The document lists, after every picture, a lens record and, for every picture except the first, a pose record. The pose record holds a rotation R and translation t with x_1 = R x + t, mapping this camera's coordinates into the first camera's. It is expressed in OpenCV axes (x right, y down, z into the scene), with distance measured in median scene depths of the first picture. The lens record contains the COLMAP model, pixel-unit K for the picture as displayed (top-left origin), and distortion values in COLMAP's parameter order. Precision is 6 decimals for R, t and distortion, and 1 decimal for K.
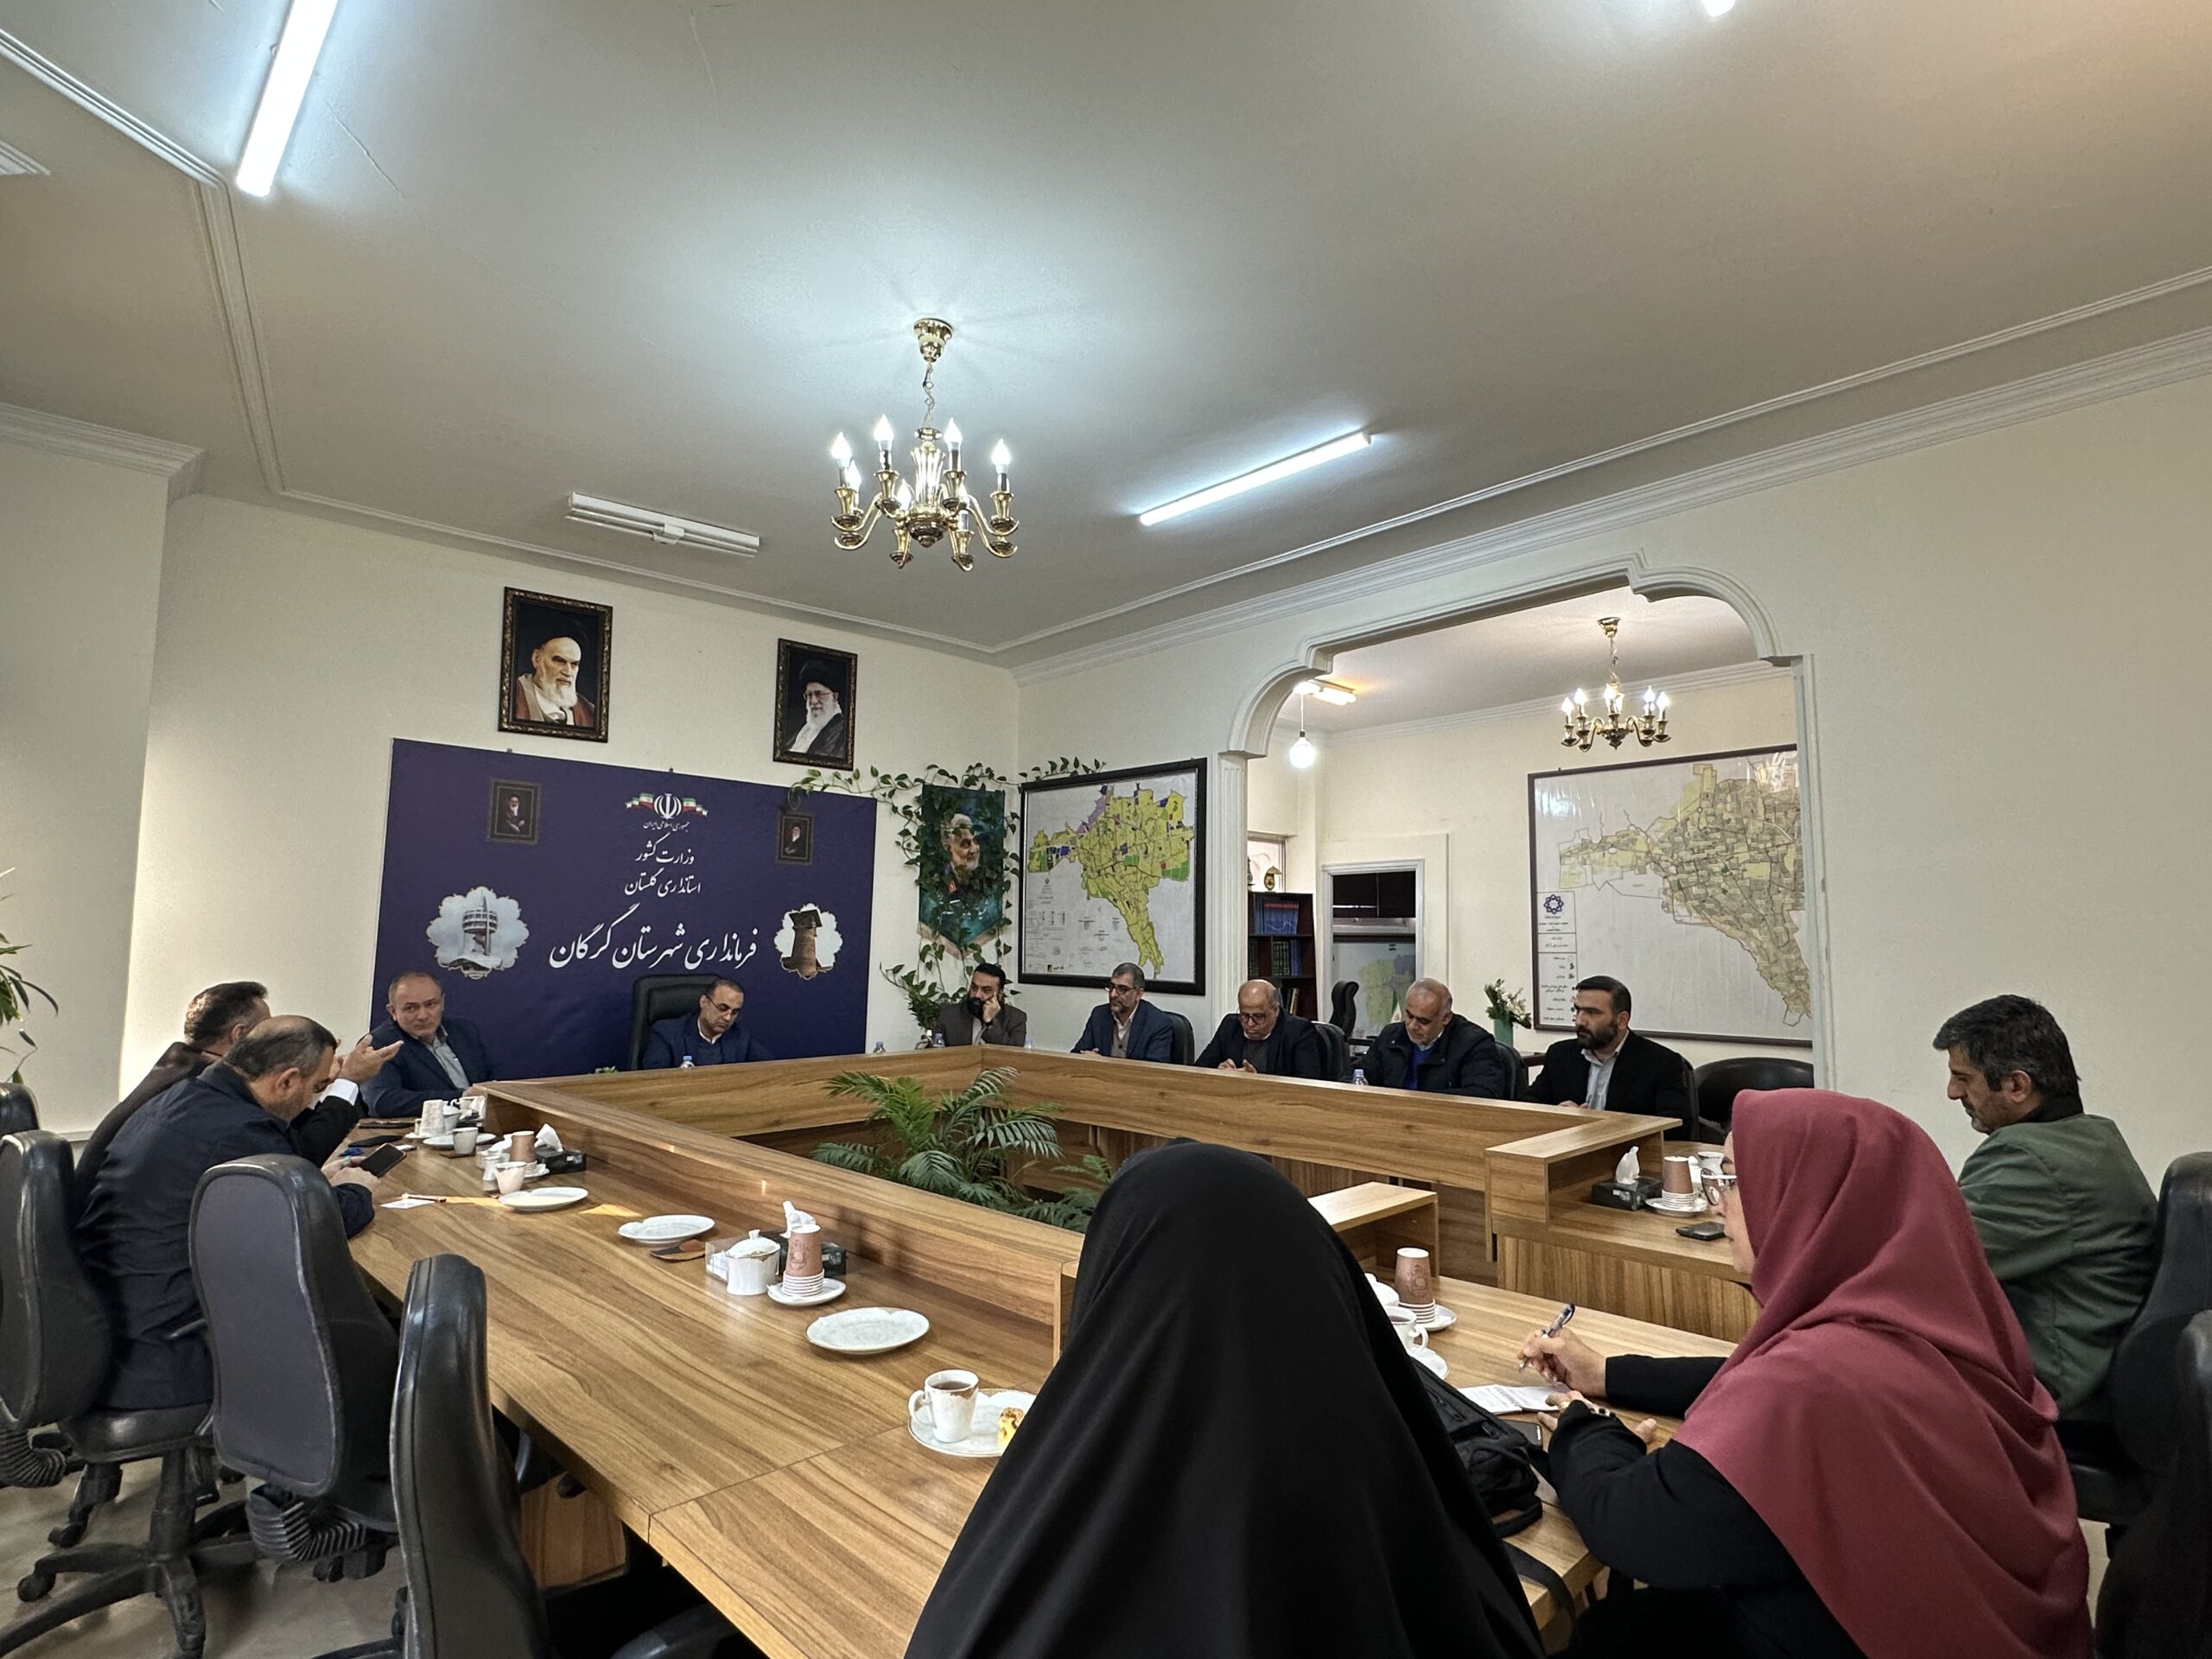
lens RADIAL K [[1146.0, 0, 1109.2], [0, 1146.0, 842.0], [0, 0, 1]] dist [-0.004620, 0.001413]
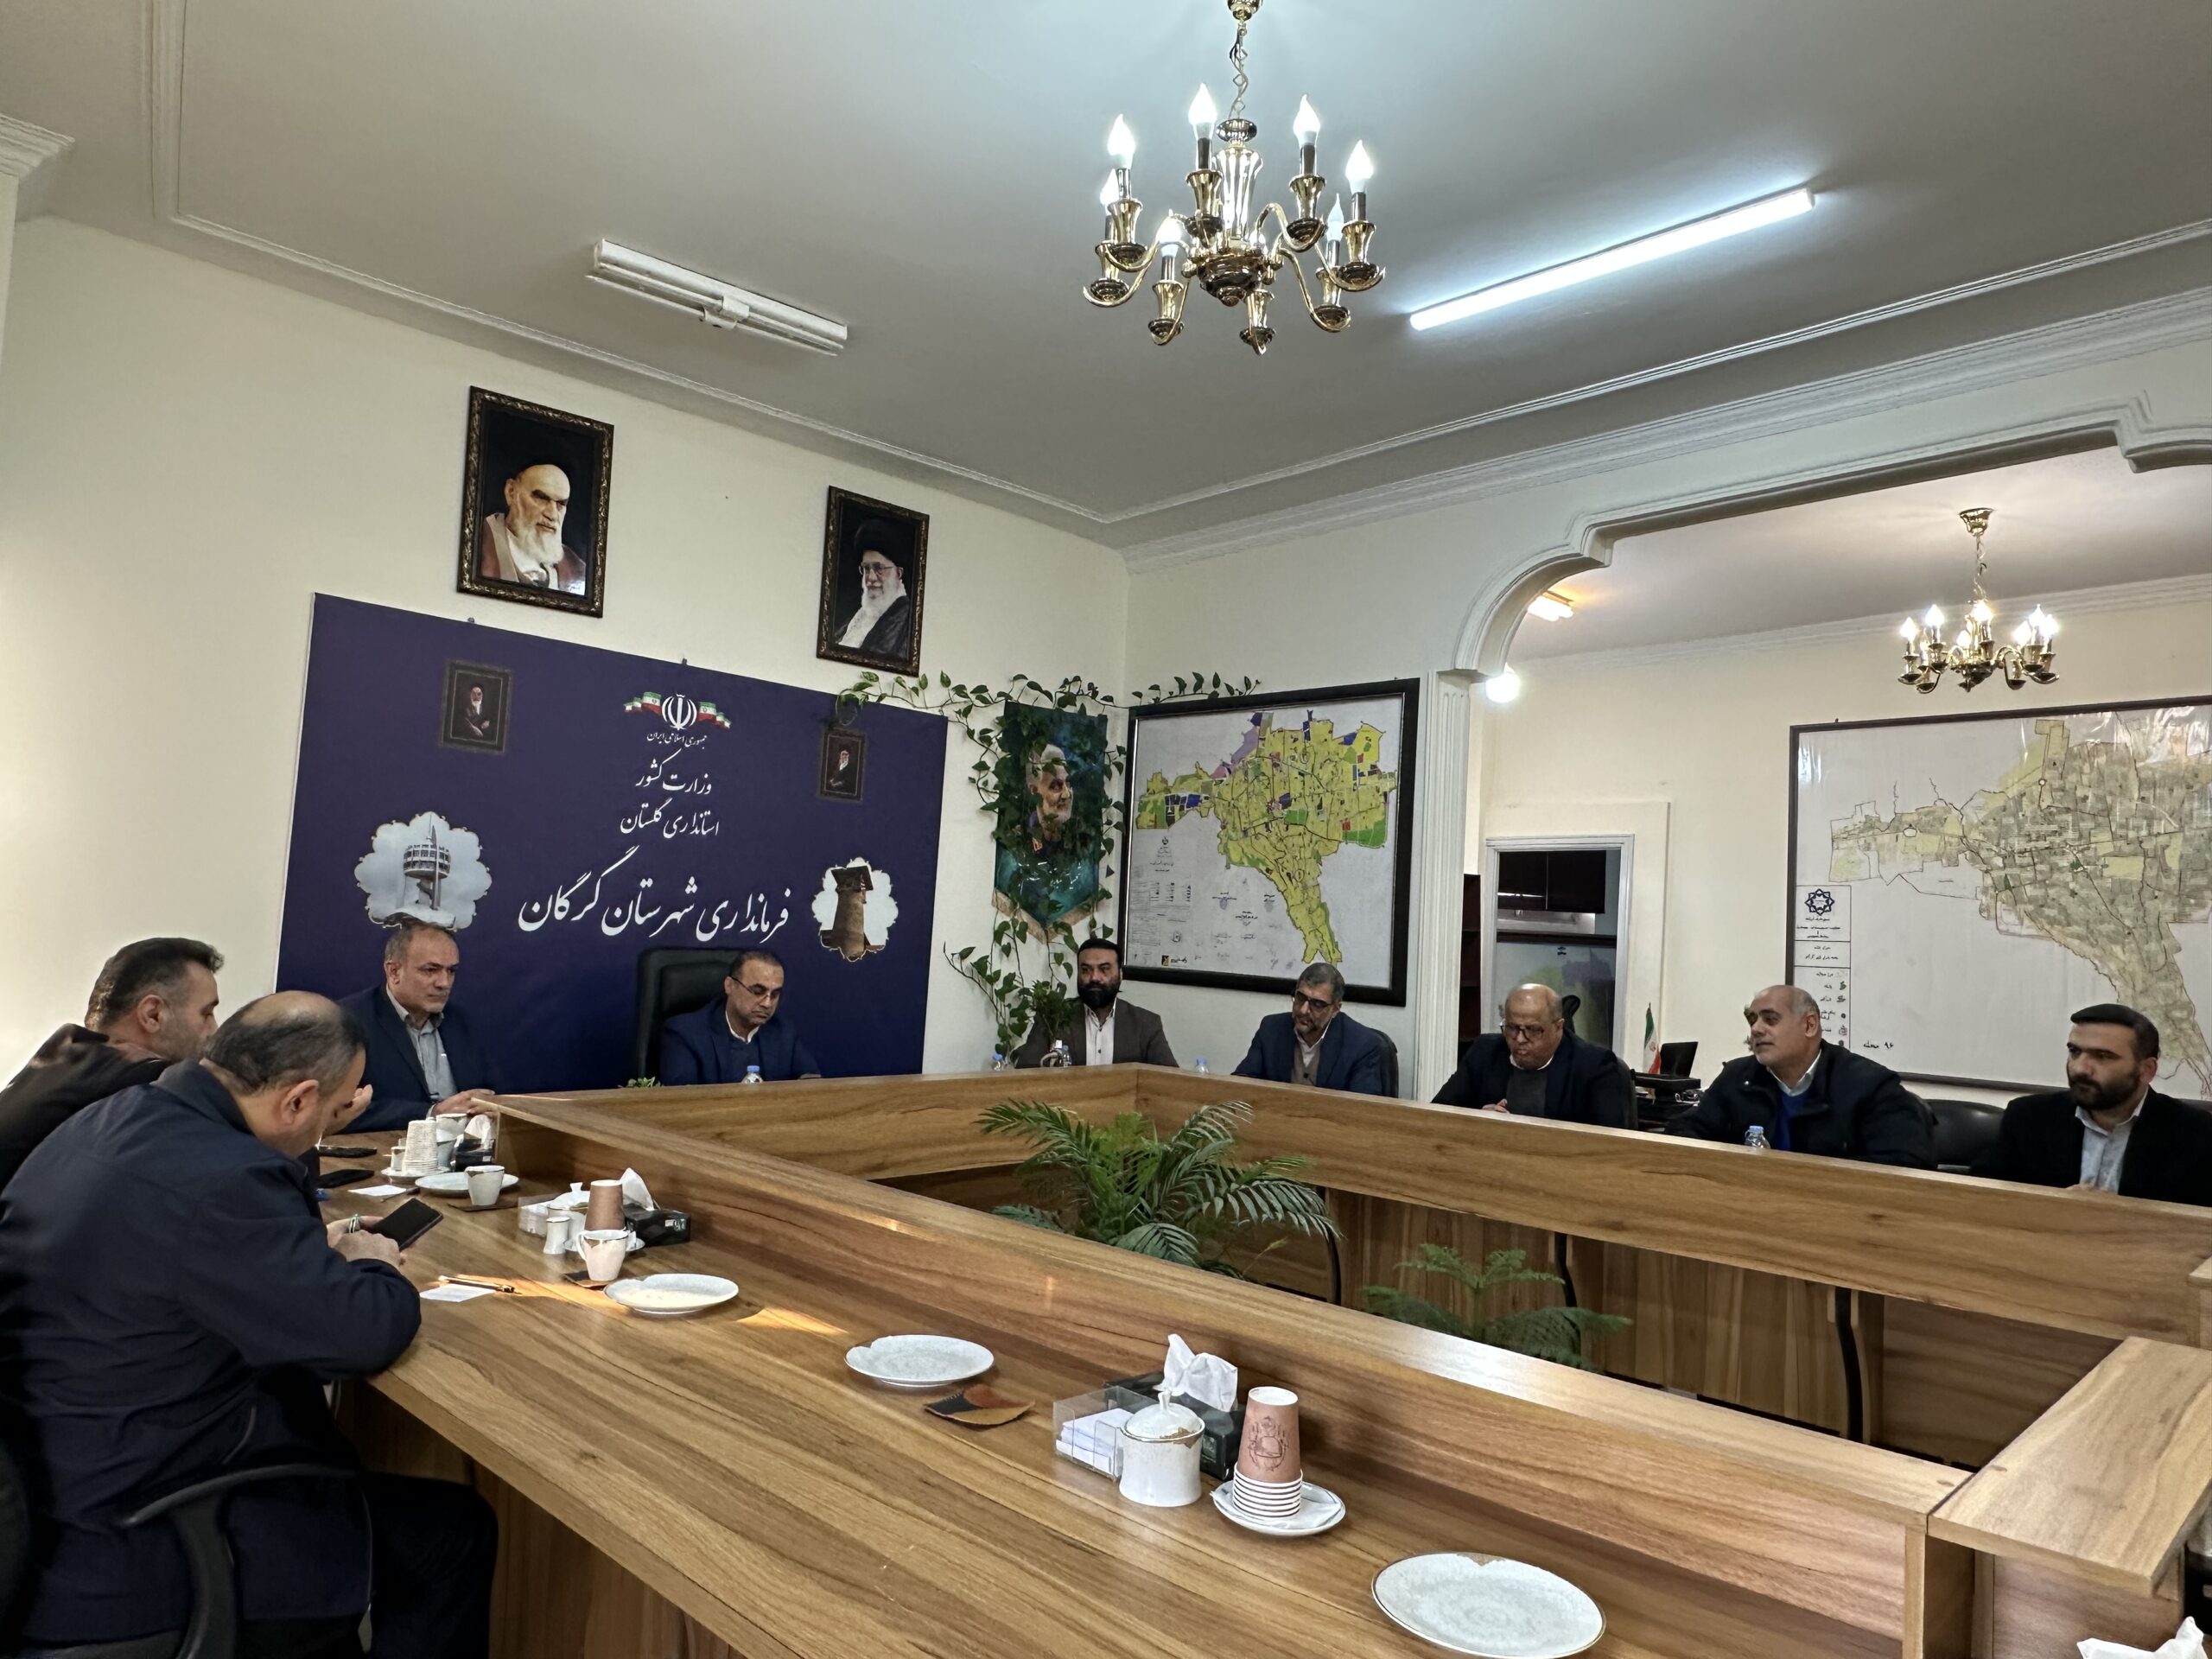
lens RADIAL K [[1434.9, 0, 1095.7], [0, 1434.9, 847.2], [0, 0, 1]] dist [-0.001102, -0.002041]
pose [[0.999095, 0.041465, 0.009451, -0.119791], [-0.041722, 0.998714, 0.028810, 0.014748], [-0.008244, -0.029179, 0.999540, 0.093221]]
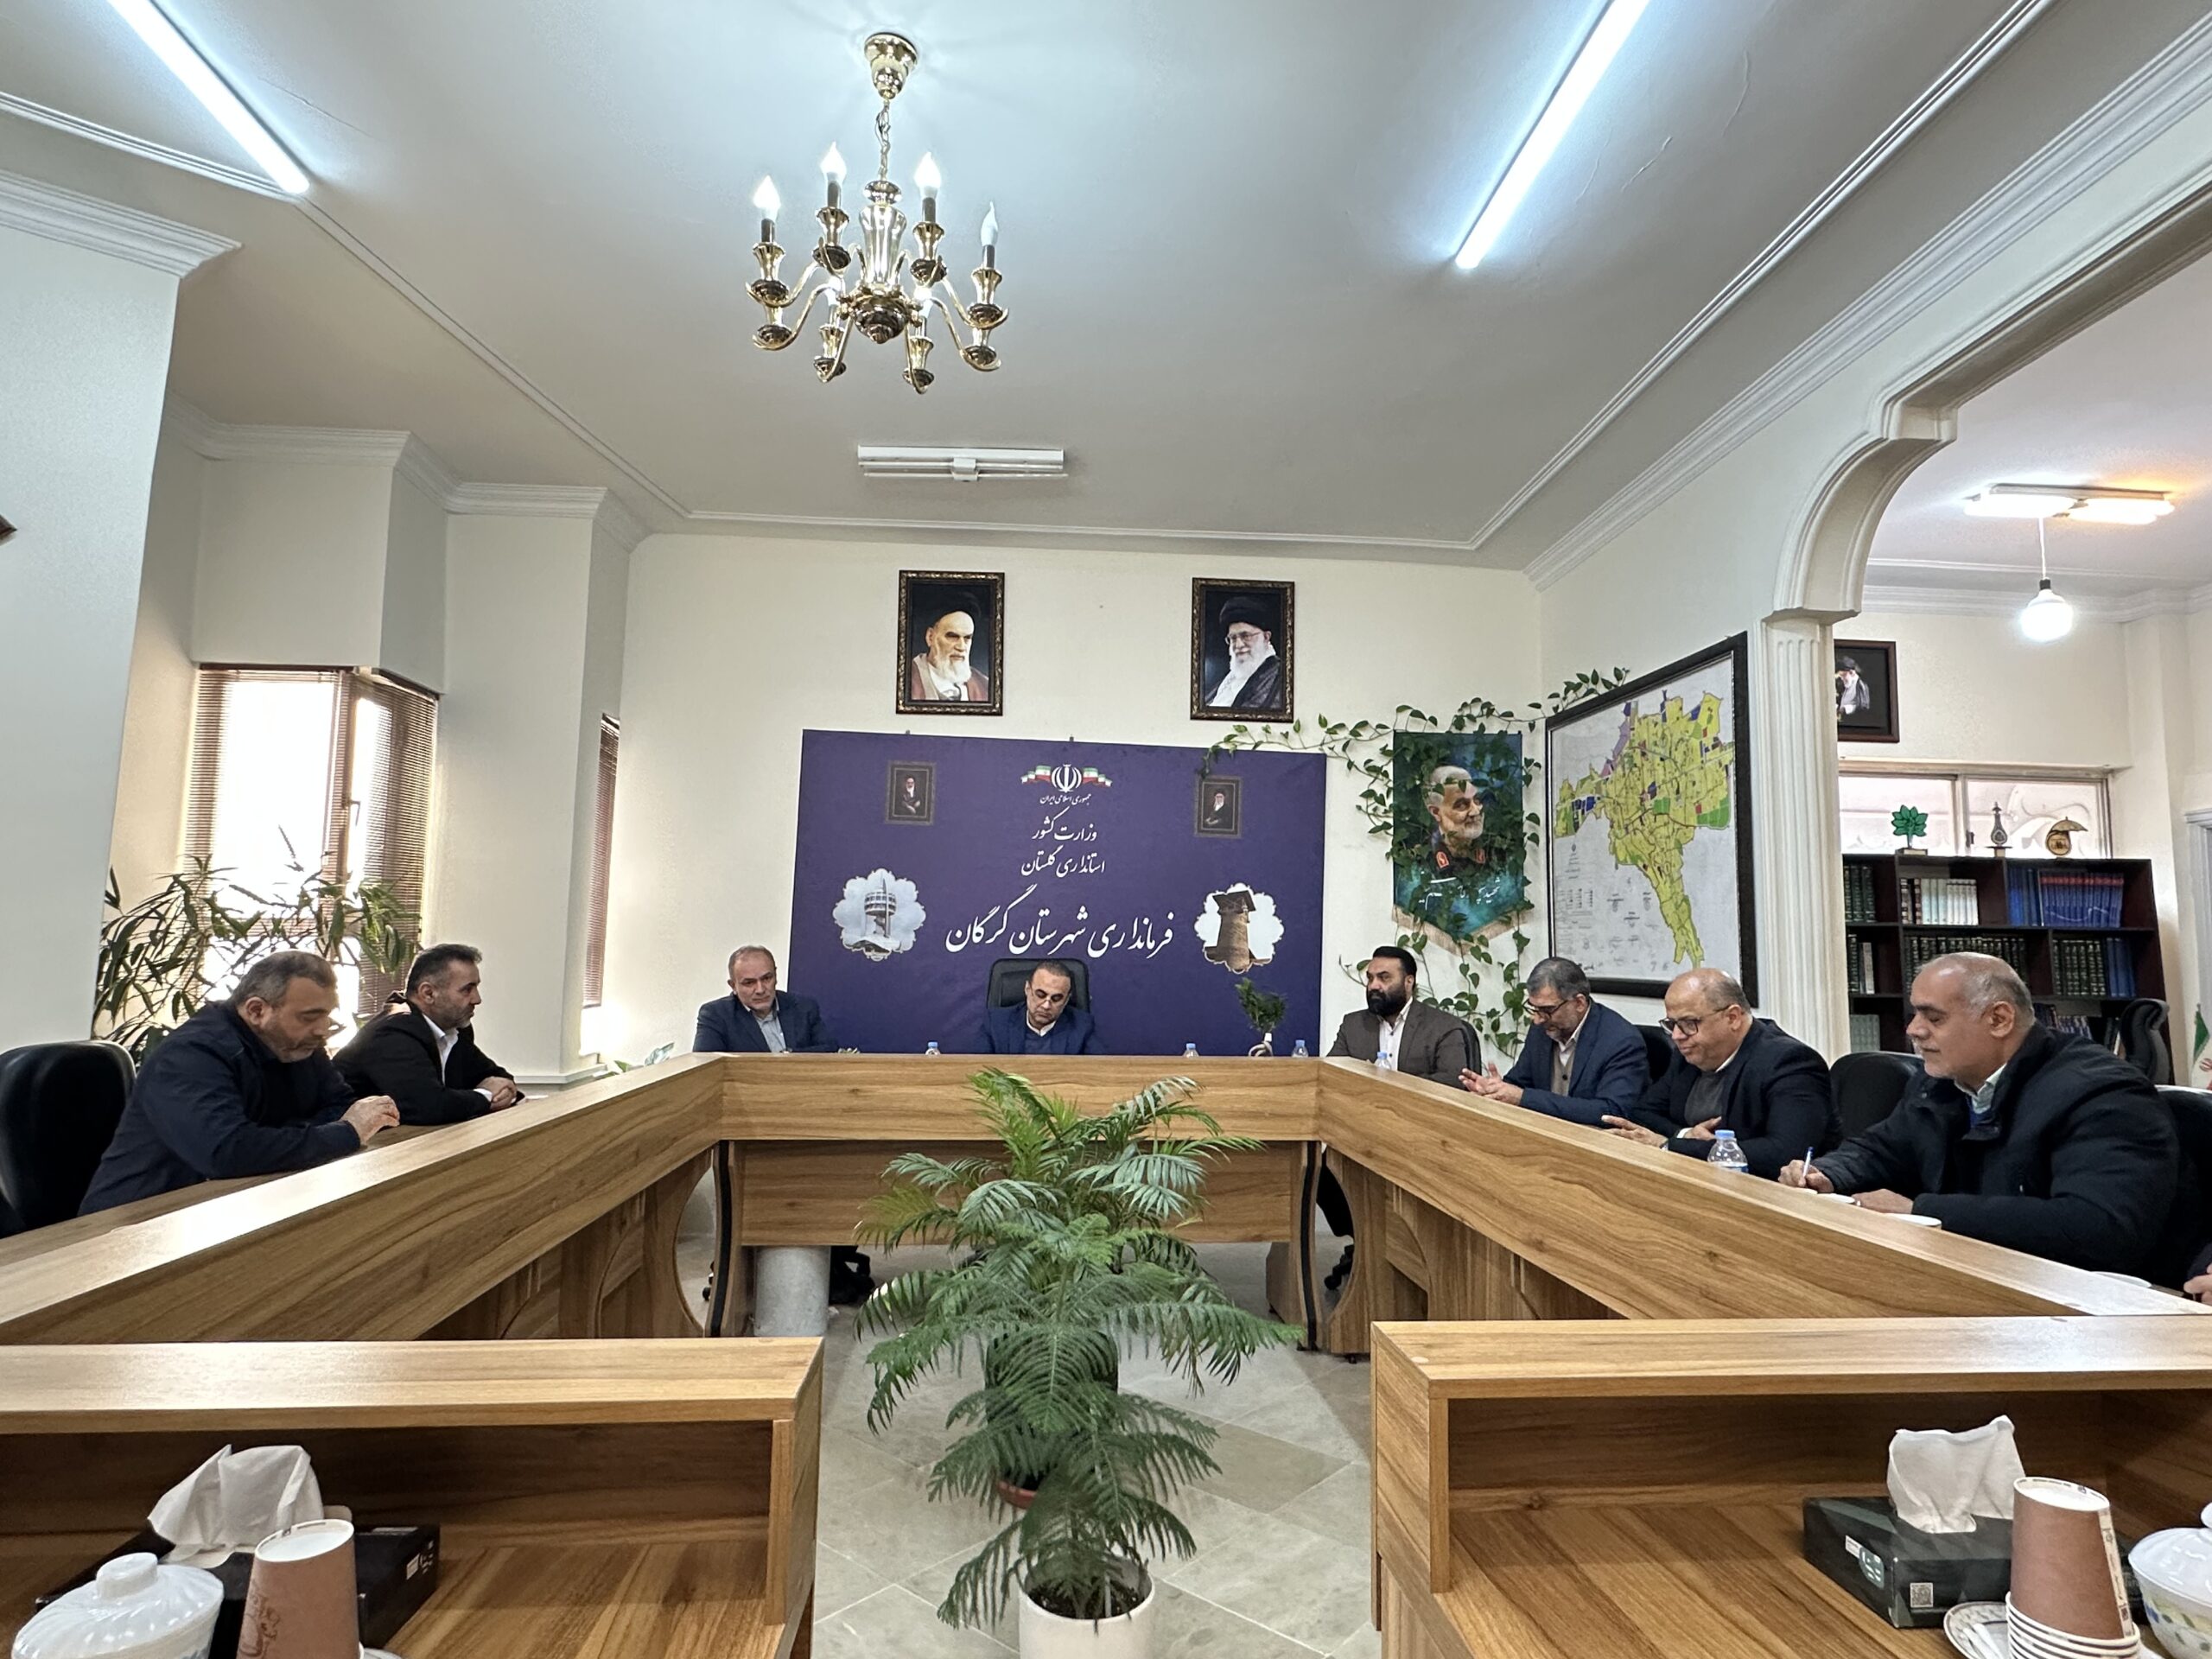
lens RADIAL K [[1185.3, 0, 1105.0], [0, 1185.3, 838.5], [0, 0, 1]] dist [-0.002831, 0.001649]
pose [[0.770761, -0.056755, -0.634591, 0.215569], [0.043213, 0.998388, -0.036806, 0.048259], [0.635657, 0.000946, 0.771971, 0.263501]]
